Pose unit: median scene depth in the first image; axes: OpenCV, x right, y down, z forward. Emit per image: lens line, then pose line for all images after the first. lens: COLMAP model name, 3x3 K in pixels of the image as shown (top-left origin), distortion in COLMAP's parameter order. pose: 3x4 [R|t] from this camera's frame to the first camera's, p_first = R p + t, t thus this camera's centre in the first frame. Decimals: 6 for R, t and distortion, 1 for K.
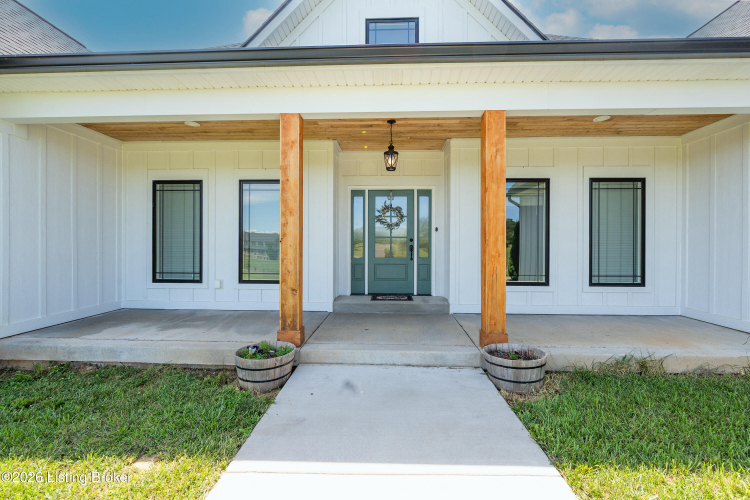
lens RADIAL K [[322.2, 0, 375.0], [0, 322.2, 250.0], [0, 0, 1]] dist [0.000095, -0.000008]
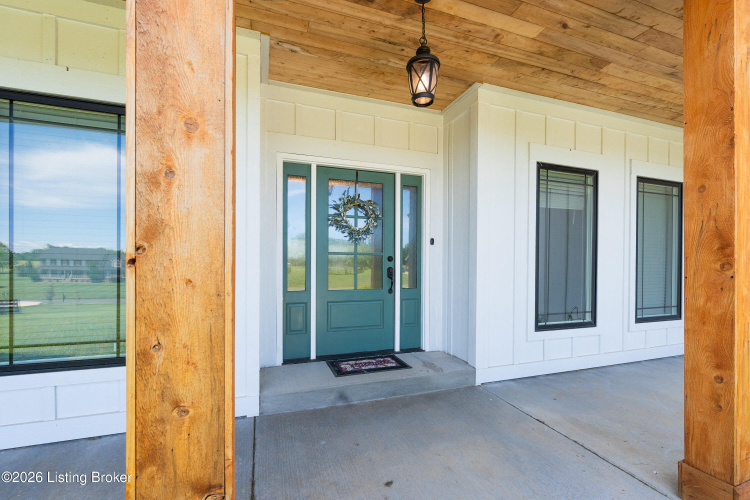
lens RADIAL K [[328.4, 0, 375.5], [0, 328.4, 263.0], [0, 0, 1]] dist [0.001347, 0.000068]
pose [[0.923402, 0.002476, 0.383826, -0.143819], [0.004590, 0.999836, -0.017494, -0.012510], [-0.383807, 0.017916, 0.923240, 0.456024]]
